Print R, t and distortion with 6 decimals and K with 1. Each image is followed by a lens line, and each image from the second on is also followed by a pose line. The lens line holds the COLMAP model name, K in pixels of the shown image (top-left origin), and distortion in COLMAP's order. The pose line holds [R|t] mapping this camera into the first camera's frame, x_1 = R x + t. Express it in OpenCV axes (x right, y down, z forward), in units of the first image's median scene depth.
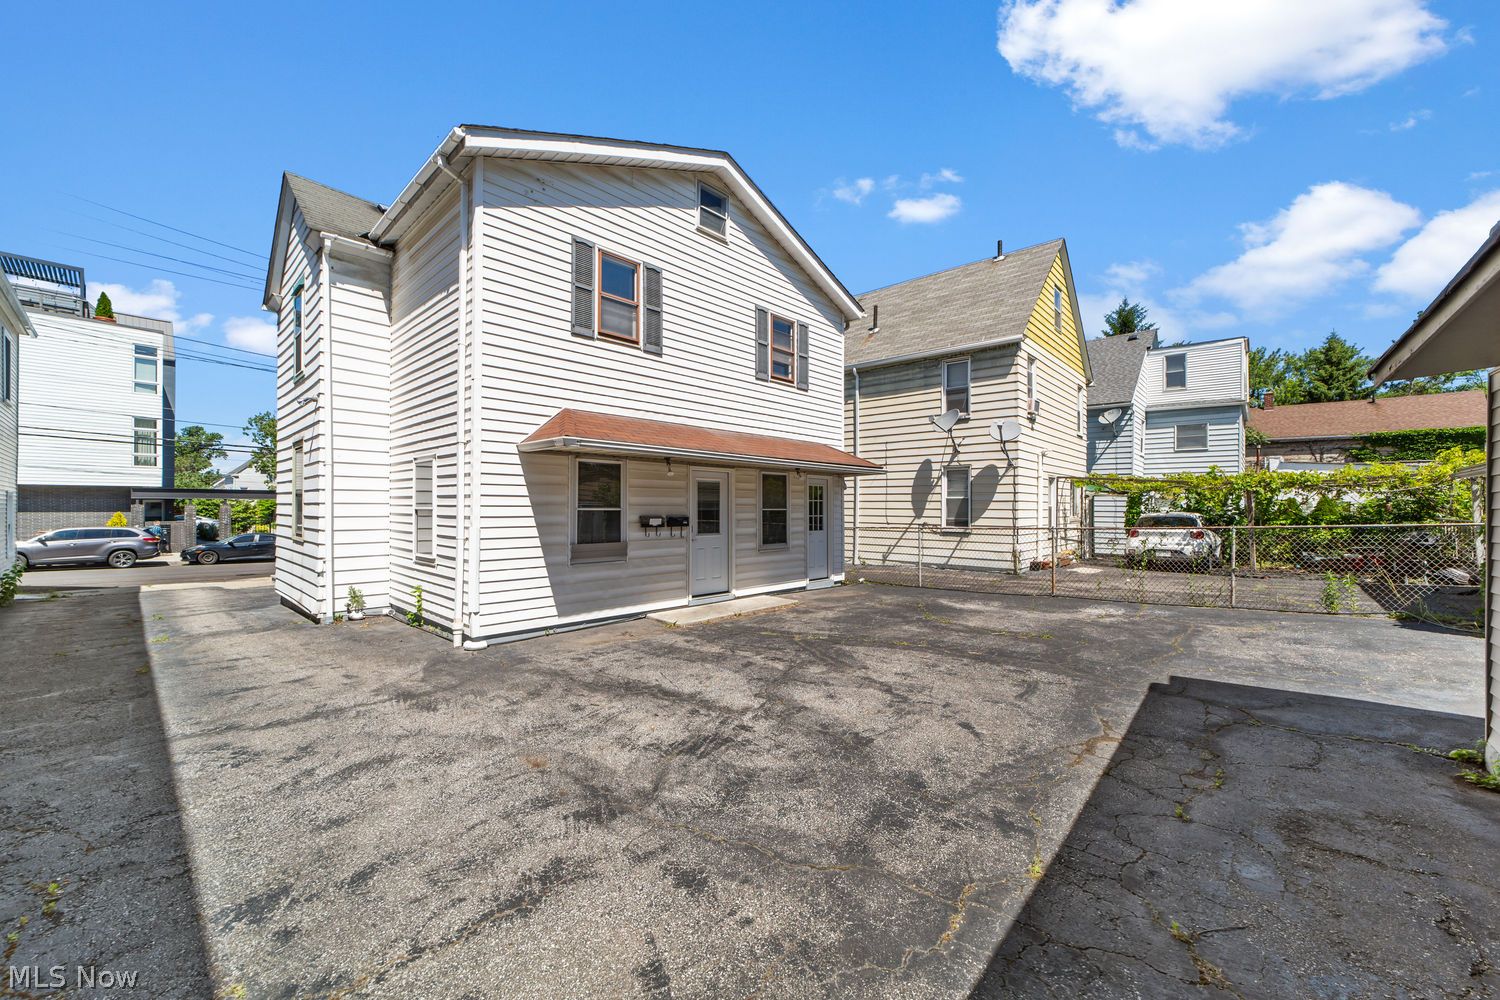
lens RADIAL K [[588.1, 0, 748.8], [0, 588.1, 502.7], [0, 0, 1]] dist [-0.019823, 0.009277]
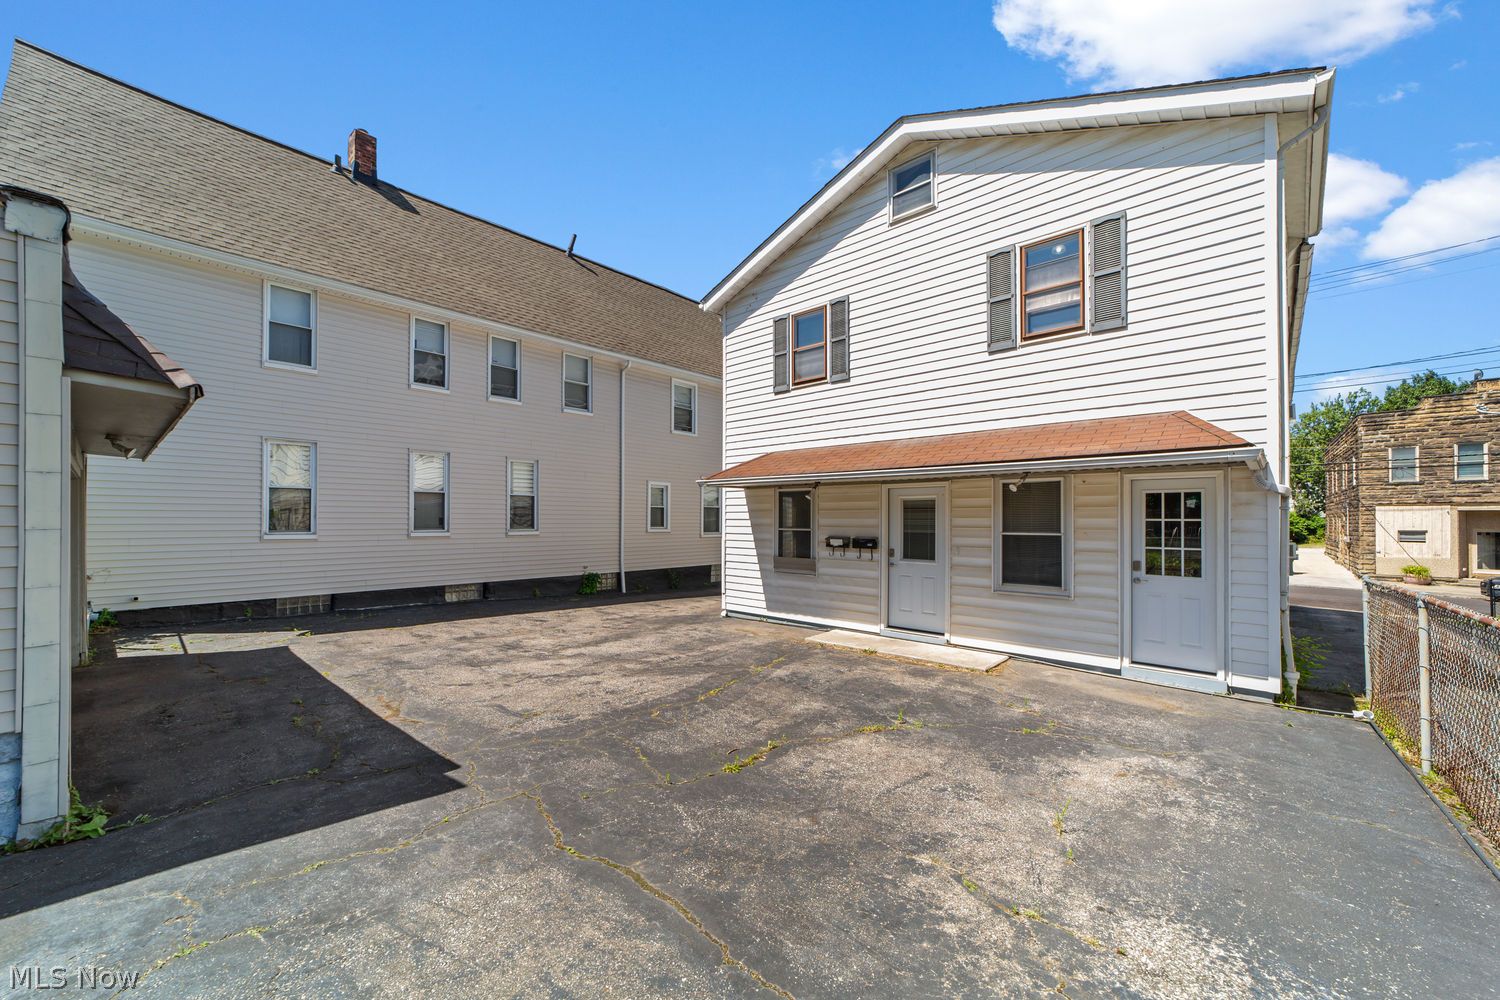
lens RADIAL K [[596.9, 0, 744.3], [0, 596.9, 509.3], [0, 0, 1]] dist [-0.003694, 0.000288]
pose [[-0.021888, -0.019213, -0.999576, 1.225259], [0.004287, 0.999804, -0.019311, -0.008740], [0.999751, -0.004707, -0.021801, 1.157400]]
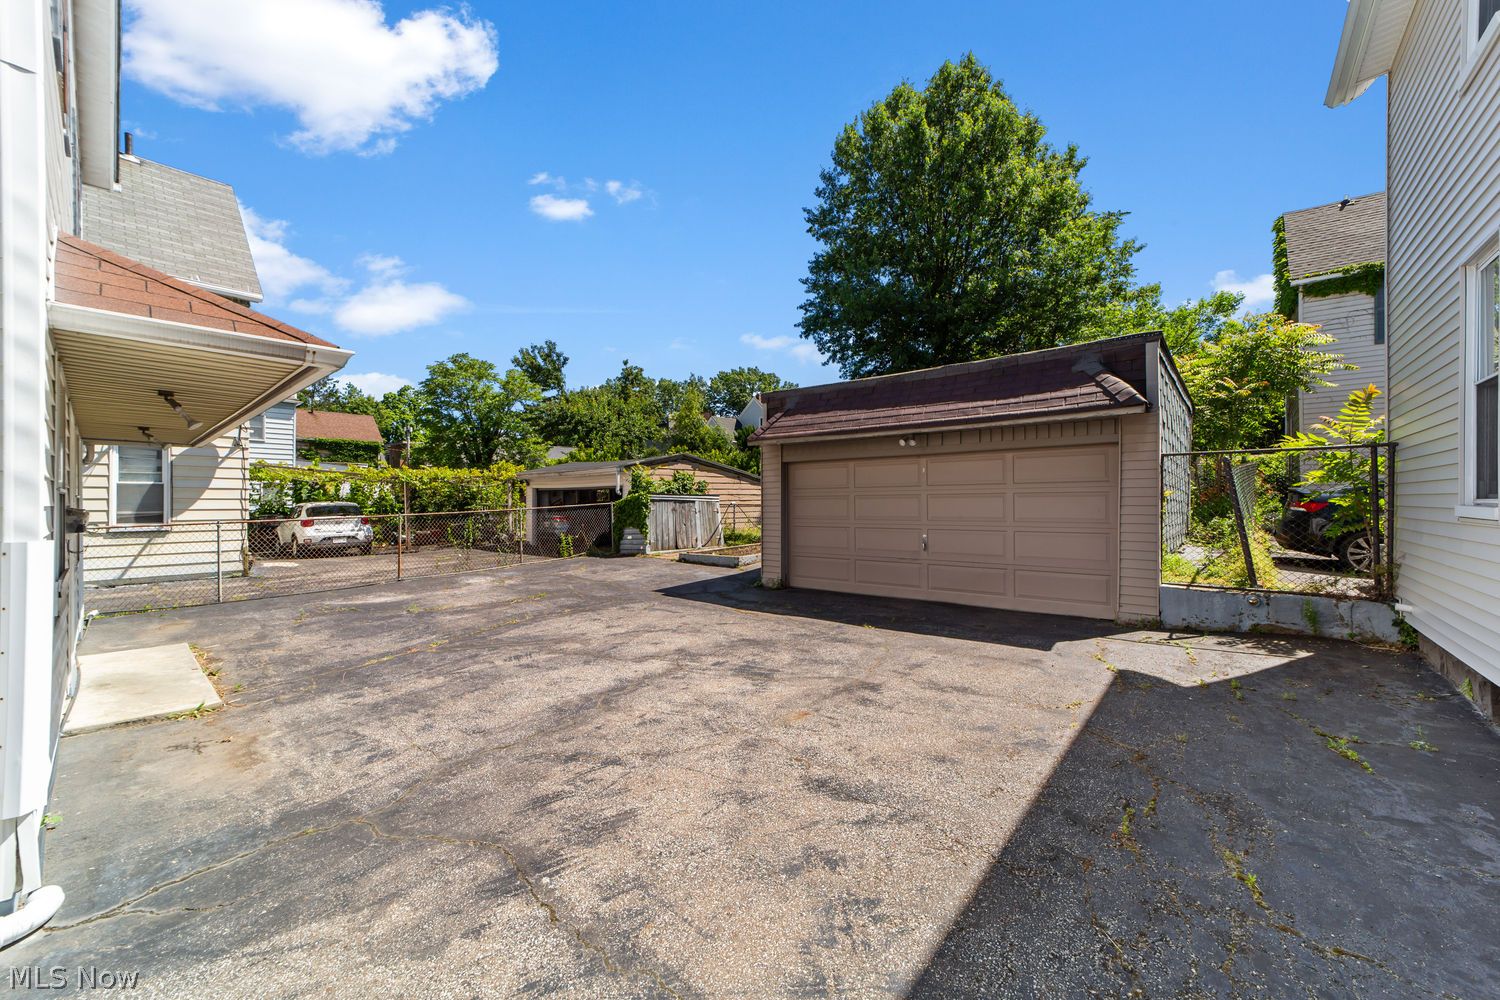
lens RADIAL K [[588.1, 0, 748.8], [0, 588.1, 502.7], [0, 0, 1]] dist [-0.019823, 0.009277]
pose [[-0.048277, -0.006654, 0.998812, -0.864029], [-0.002884, 0.999975, 0.006522, 0.020312], [-0.998830, -0.002566, -0.048295, 0.678572]]
